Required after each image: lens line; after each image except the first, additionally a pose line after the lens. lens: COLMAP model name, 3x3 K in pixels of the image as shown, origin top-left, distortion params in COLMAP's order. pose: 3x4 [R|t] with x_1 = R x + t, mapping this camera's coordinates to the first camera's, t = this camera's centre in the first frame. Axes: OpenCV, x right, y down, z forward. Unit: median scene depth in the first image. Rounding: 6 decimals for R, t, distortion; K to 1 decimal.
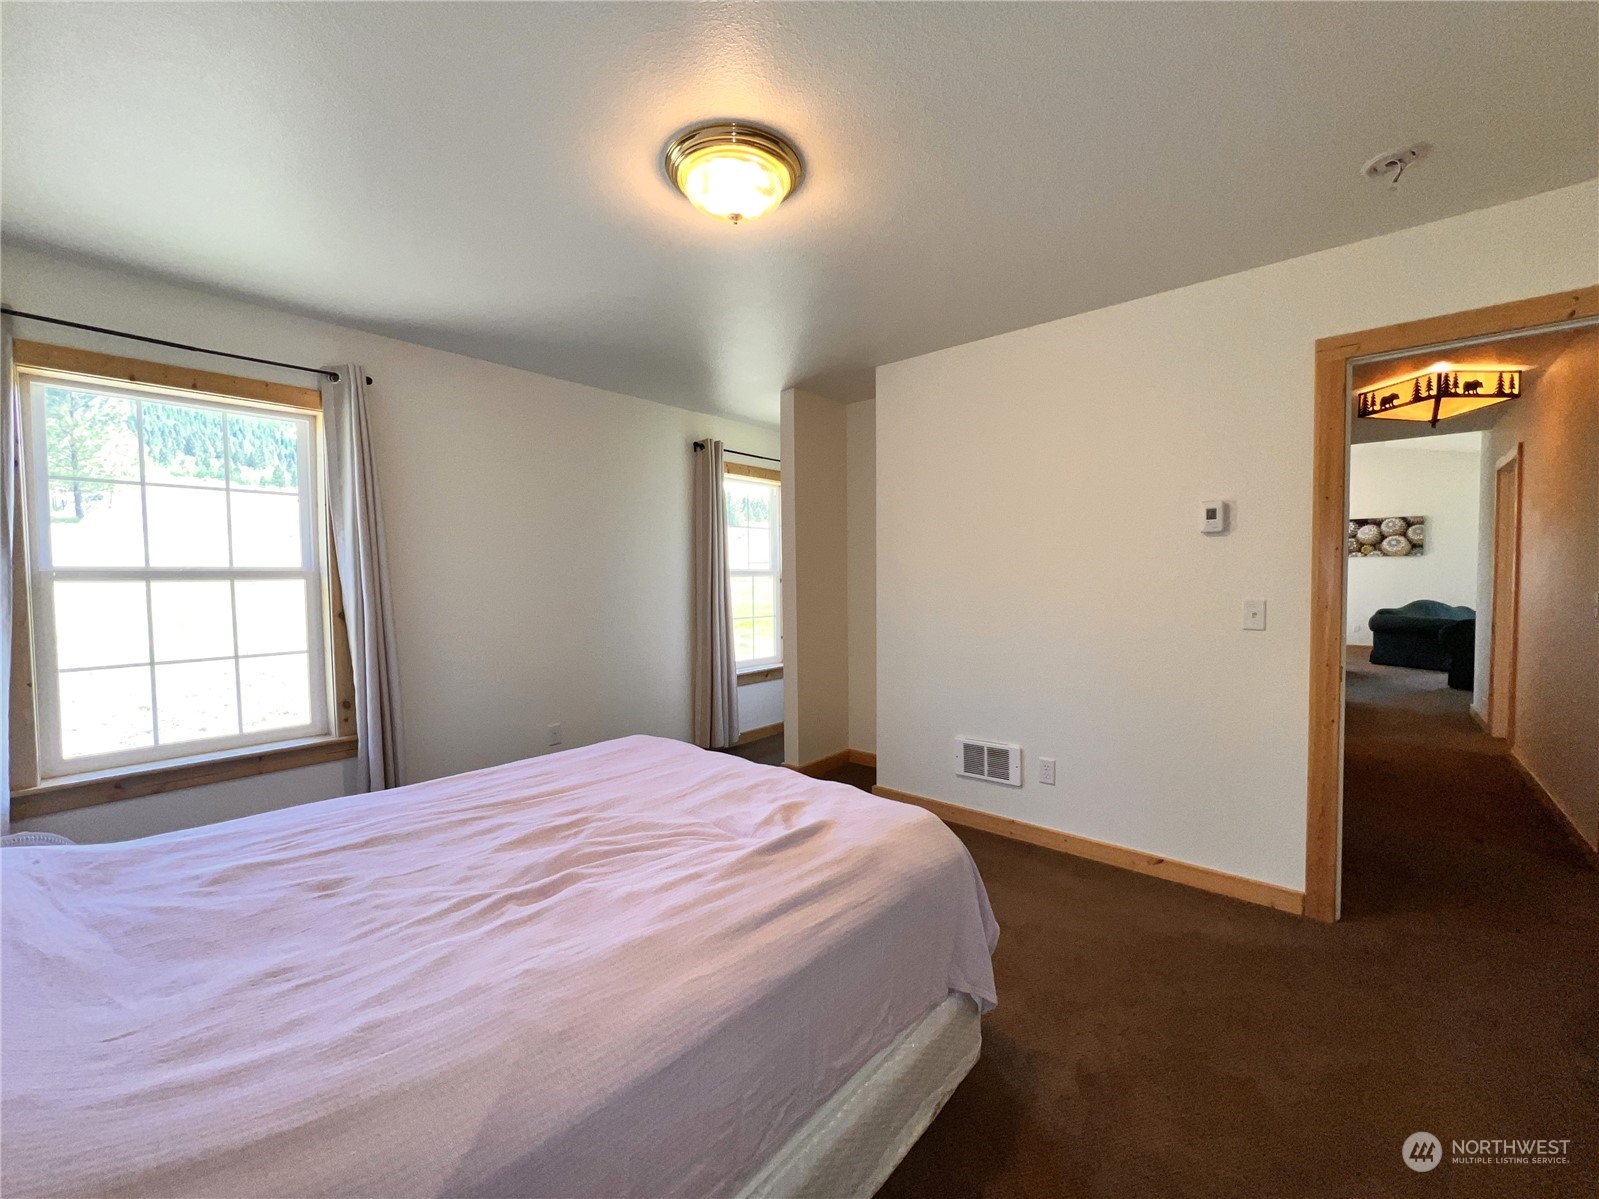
lens RADIAL K [[635.5, 0, 794.3], [0, 635.5, 609.2], [0, 0, 1]] dist [-0.000972, 0.000281]
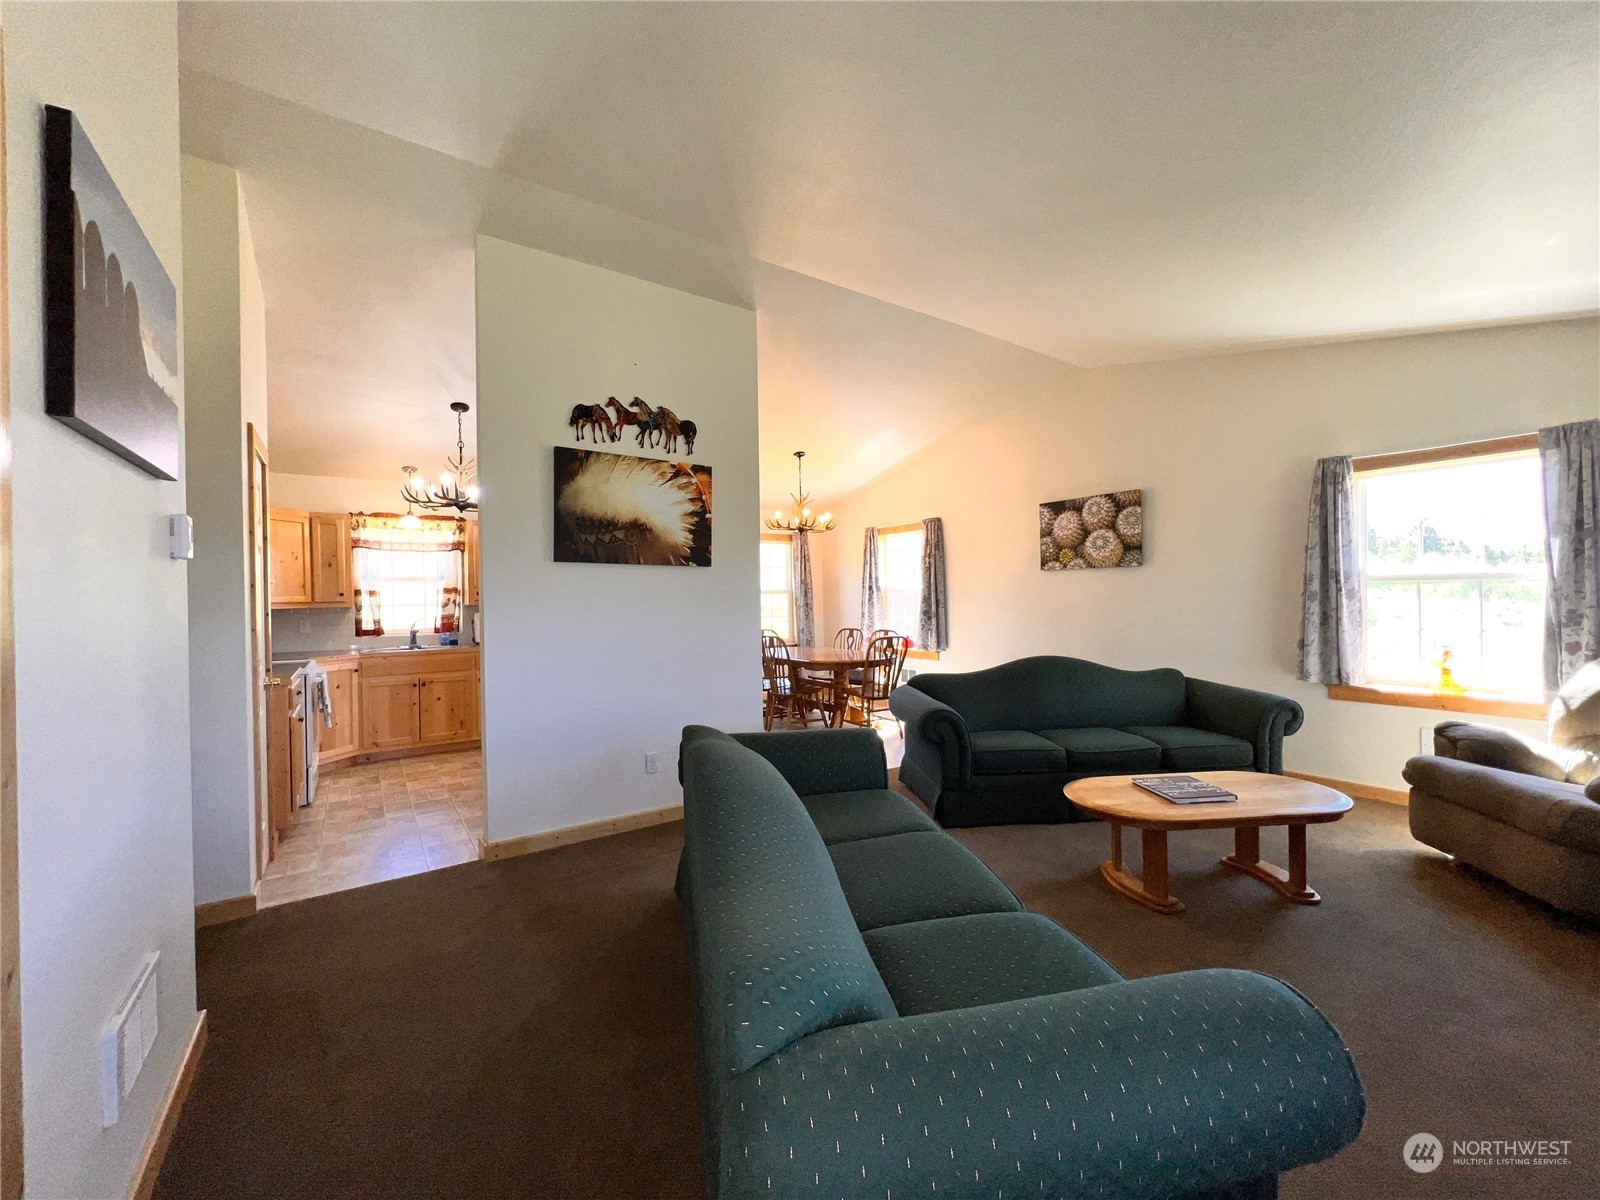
lens RADIAL K [[635.9, 0, 799.9], [0, 635.9, 601.8], [0, 0, 1]] dist [-0.000972, 0.000281]
pose [[0.967230, 0.001027, -0.253901, 0.837824], [-0.009134, 0.999485, -0.030755, -0.036597], [0.253739, 0.032066, 0.966741, 0.425361]]
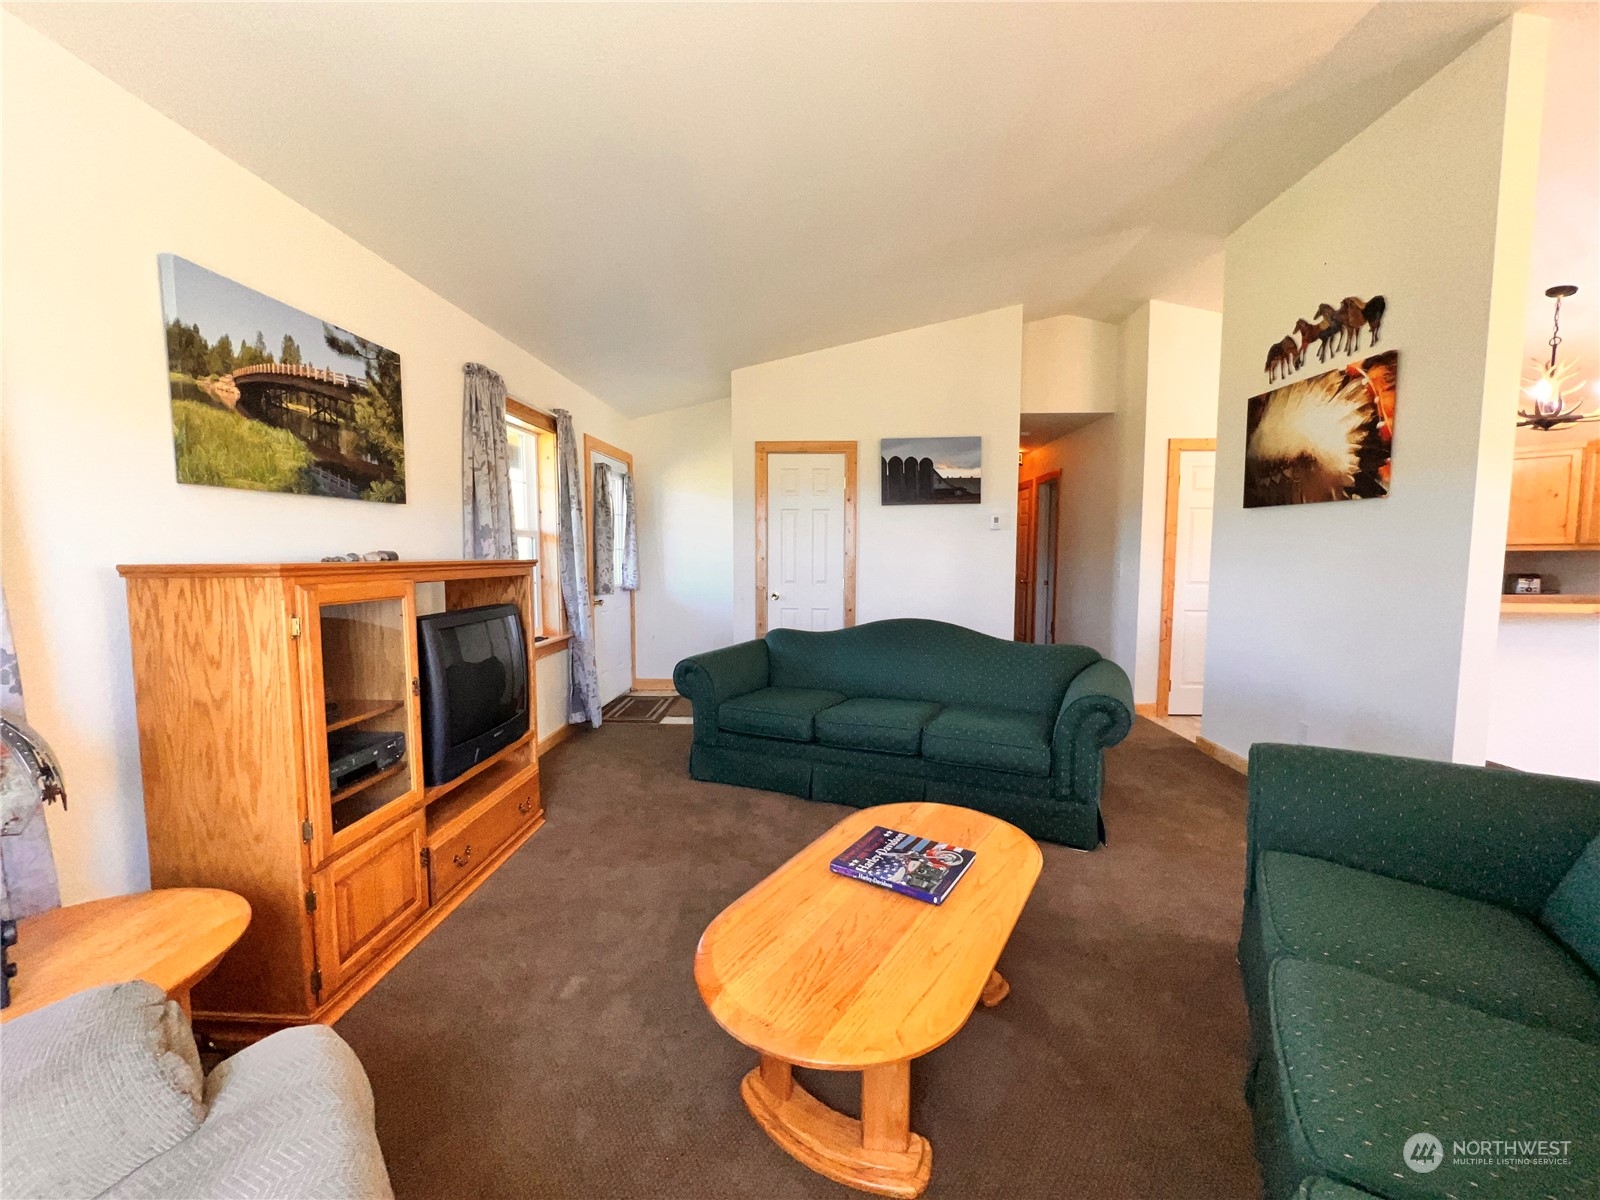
lens RADIAL K [[635.9, 0, 797.5], [0, 635.9, 598.6], [0, 0, 1]] dist [-0.000972, 0.000281]
pose [[-0.787026, 0.059398, -0.614053, 1.053047], [-0.015645, 0.993112, 0.116117, -0.054193], [0.616721, 0.100994, -0.780676, 0.850032]]
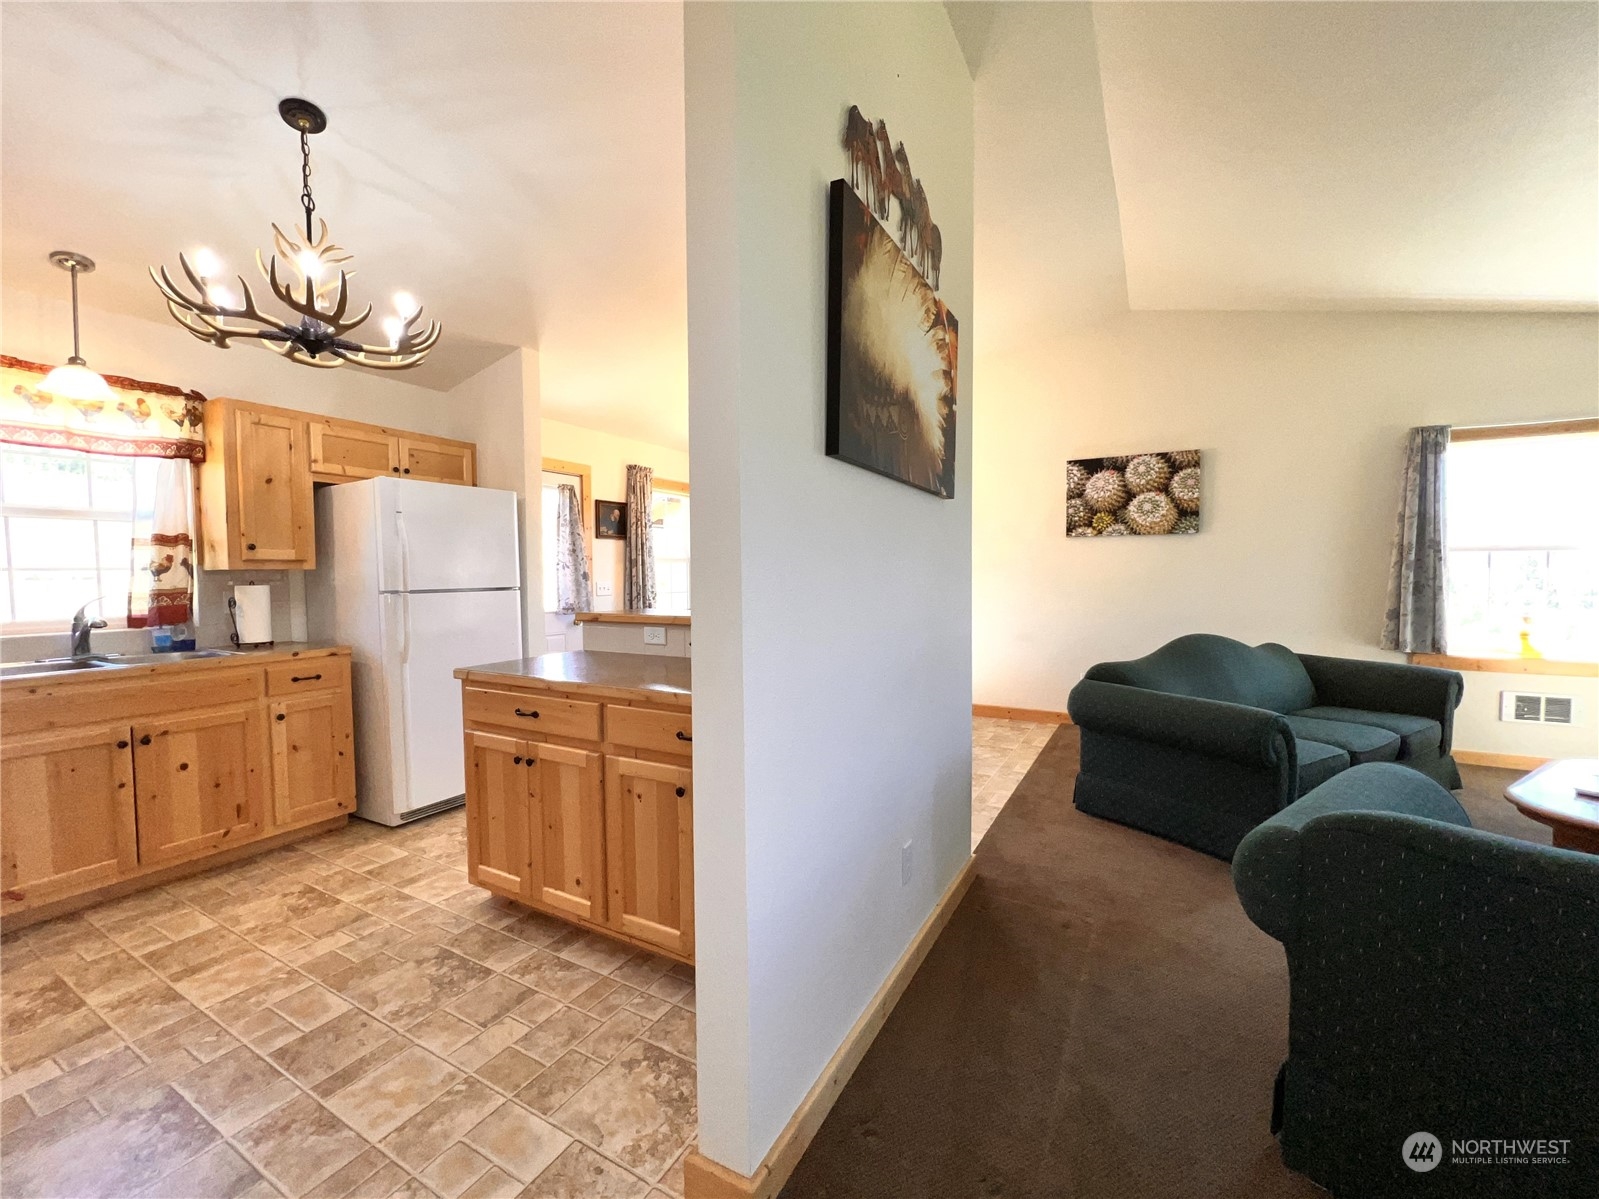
lens RADIAL K [[635.5, 0, 793.4], [0, 635.5, 600.6], [0, 0, 1]] dist [-0.000972, 0.000281]
pose [[0.981545, -0.001856, 0.191221, 0.588841], [0.001841, 0.999998, 0.000254, -0.034005], [-0.191222, 0.000103, 0.981547, 0.579272]]
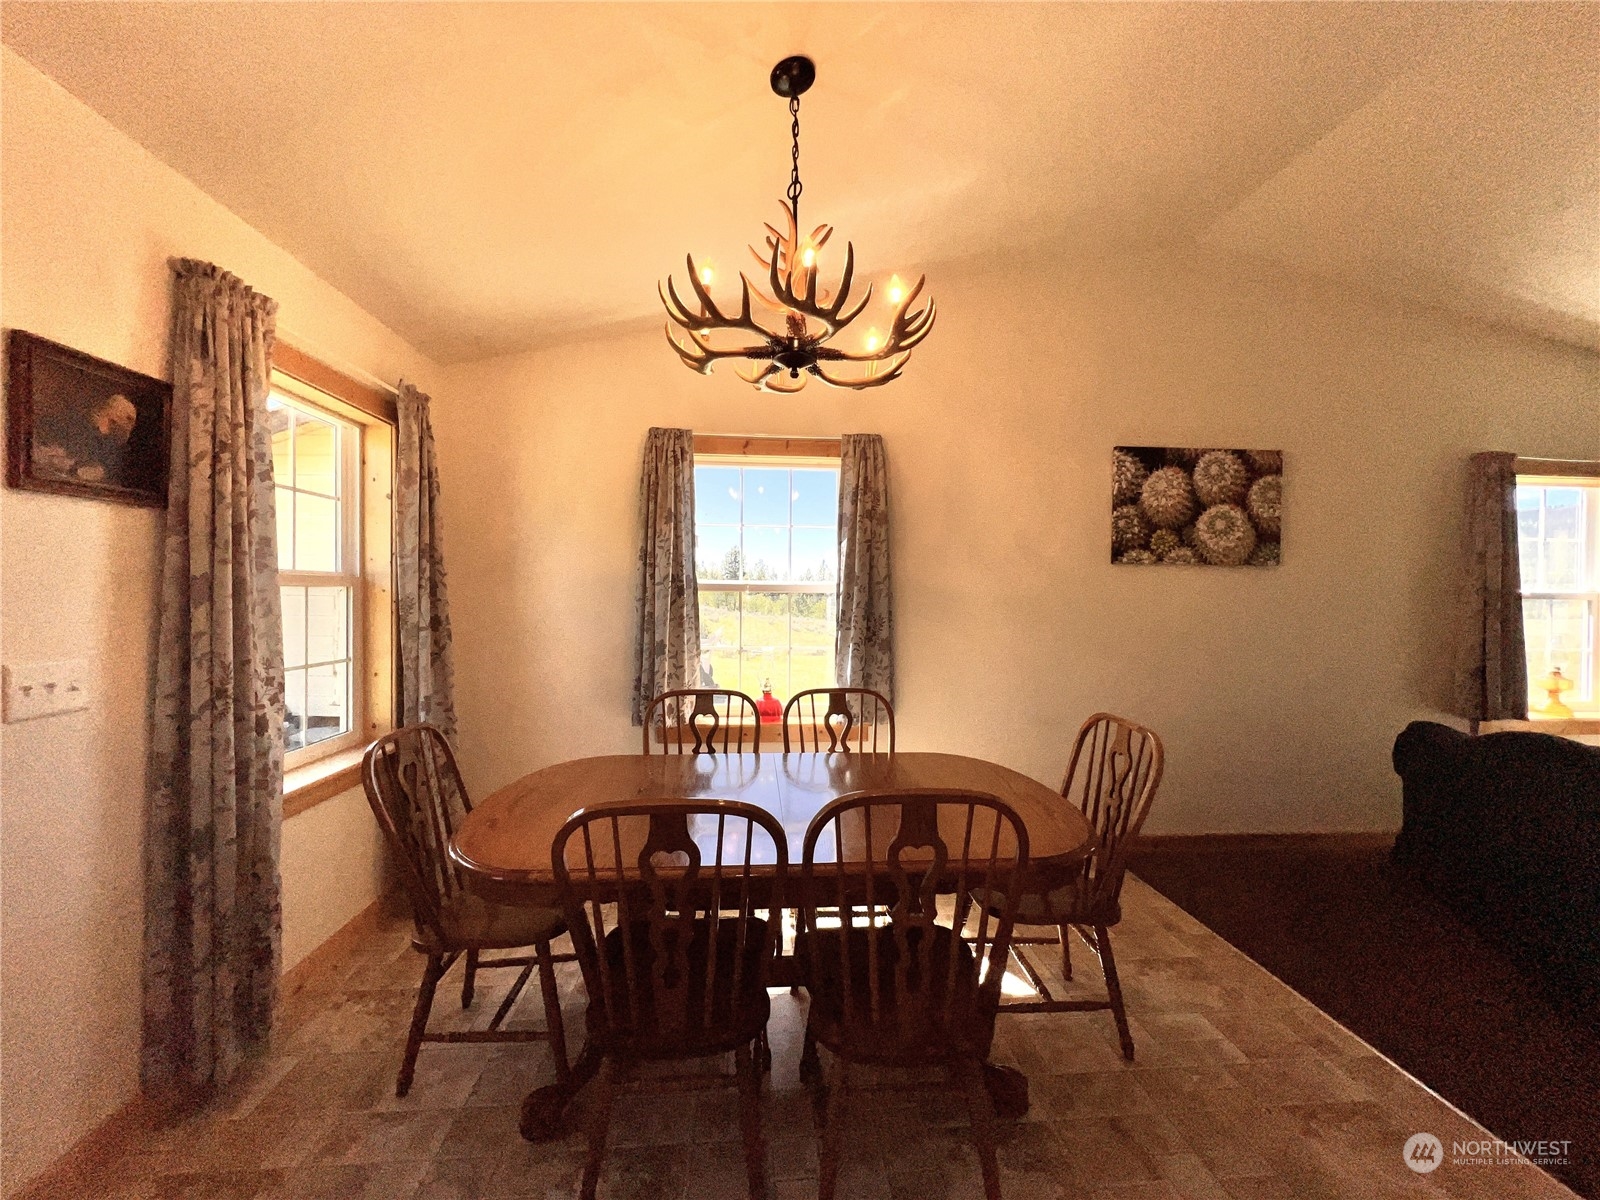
lens RADIAL K [[635.9, 0, 792.1], [0, 635.9, 600.8], [0, 0, 1]] dist [-0.000972, 0.000281]
pose [[0.706620, 0.013815, 0.707458, 0.550526], [0.011847, 0.999438, -0.031350, -0.057039], [-0.707494, 0.030534, 0.706059, 0.926145]]
